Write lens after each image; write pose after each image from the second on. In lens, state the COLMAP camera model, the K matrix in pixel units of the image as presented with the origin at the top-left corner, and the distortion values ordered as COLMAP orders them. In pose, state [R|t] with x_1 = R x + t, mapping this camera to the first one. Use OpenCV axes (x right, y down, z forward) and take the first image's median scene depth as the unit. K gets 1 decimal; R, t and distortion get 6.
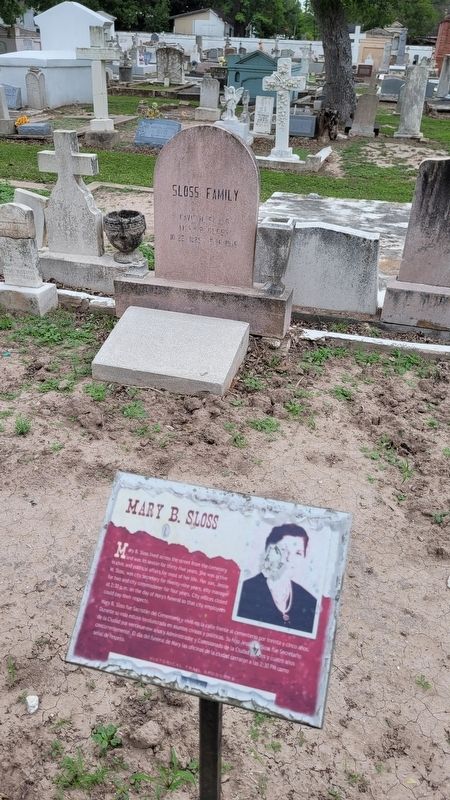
lens RADIAL K [[613.5, 0, 209.2], [0, 613.5, 401.3], [0, 0, 1]] dist [0.040723, -0.008641]
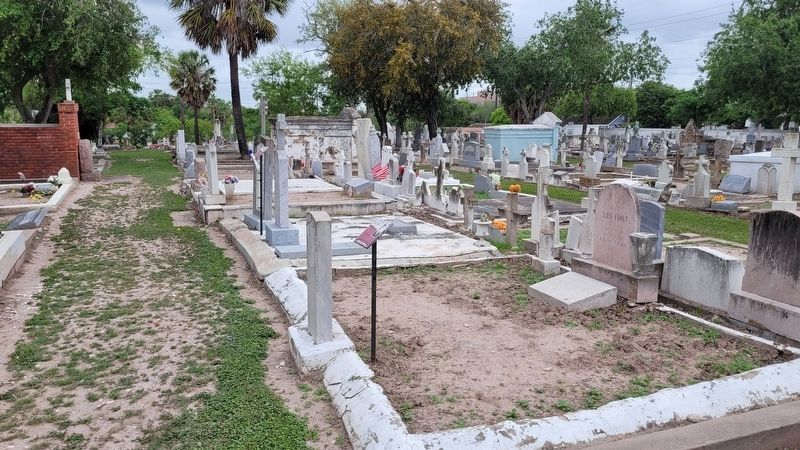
lens RADIAL K [[613.5, 0, 400.0], [0, 613.5, 225.0], [0, 0, 1]] dist [0.040723, -0.008641]
pose [[0.584617, 0.098036, -0.805365, 1.004757], [-0.400791, 0.897986, -0.181625, 0.251294], [0.705400, 0.428964, 0.564269, -0.438199]]
